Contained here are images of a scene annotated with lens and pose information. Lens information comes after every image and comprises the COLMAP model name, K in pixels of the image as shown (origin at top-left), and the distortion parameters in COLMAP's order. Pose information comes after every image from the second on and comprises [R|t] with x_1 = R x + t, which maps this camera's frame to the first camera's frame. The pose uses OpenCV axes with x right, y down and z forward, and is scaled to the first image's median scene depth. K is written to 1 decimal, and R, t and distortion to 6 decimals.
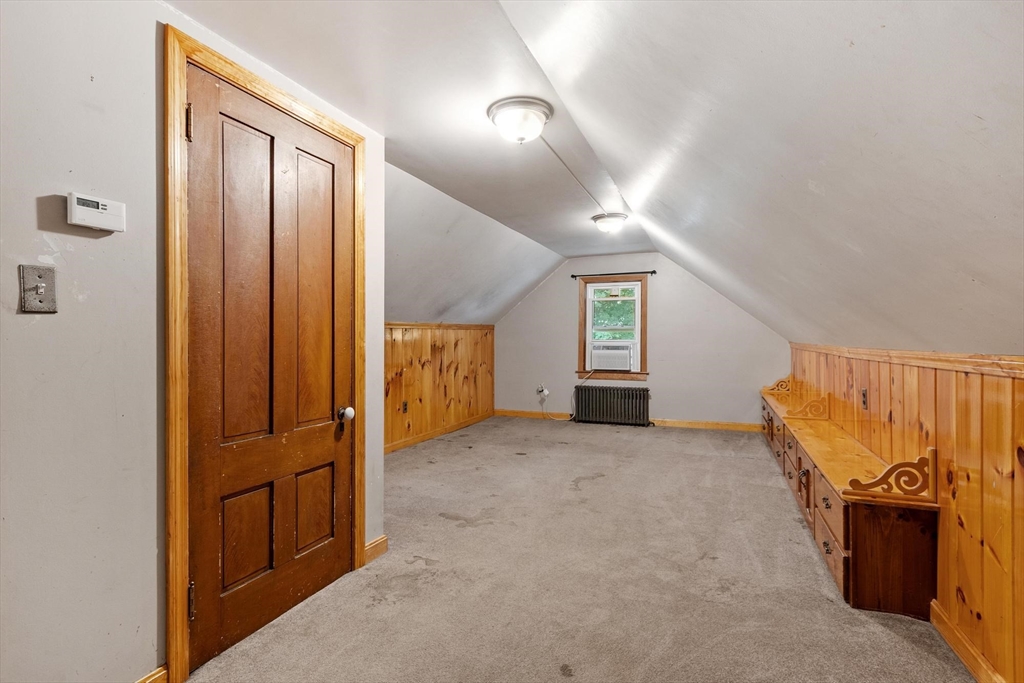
lens RADIAL K [[497.6, 0, 503.9], [0, 497.6, 339.6], [0, 0, 1]] dist [0.005038, 0.000468]
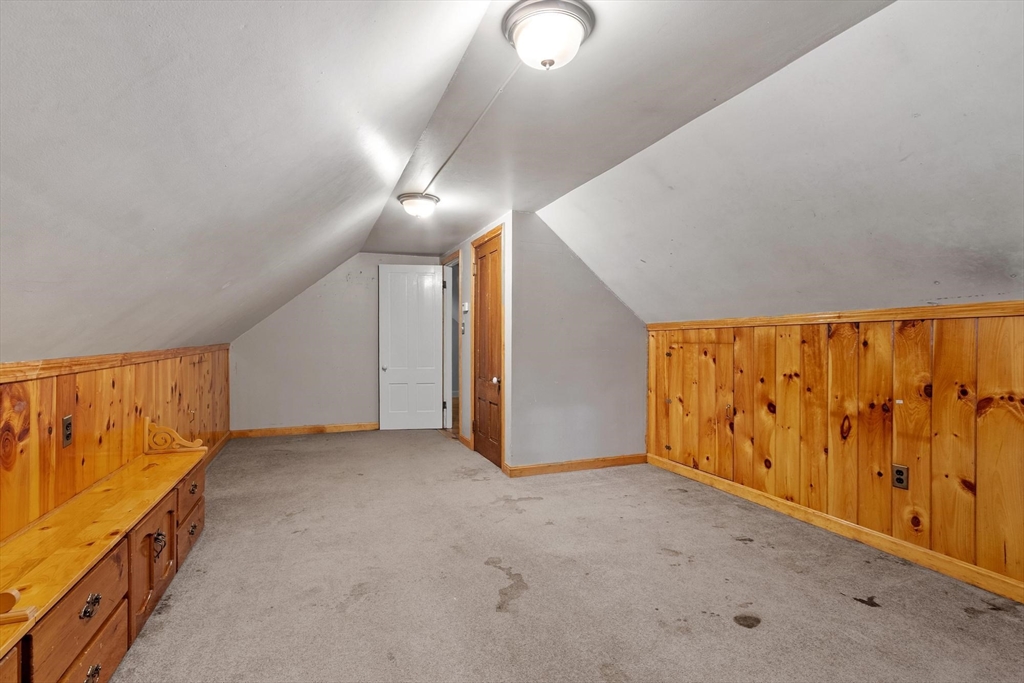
lens RADIAL K [[497.6, 0, 503.6], [0, 497.6, 339.5], [0, 0, 1]] dist [0.005038, 0.000468]
pose [[-0.724605, -0.000205, -0.689164, 0.458216], [0.000261, 1.000000, -0.000571, -0.003030], [0.689164, -0.000593, -0.724605, 1.140553]]
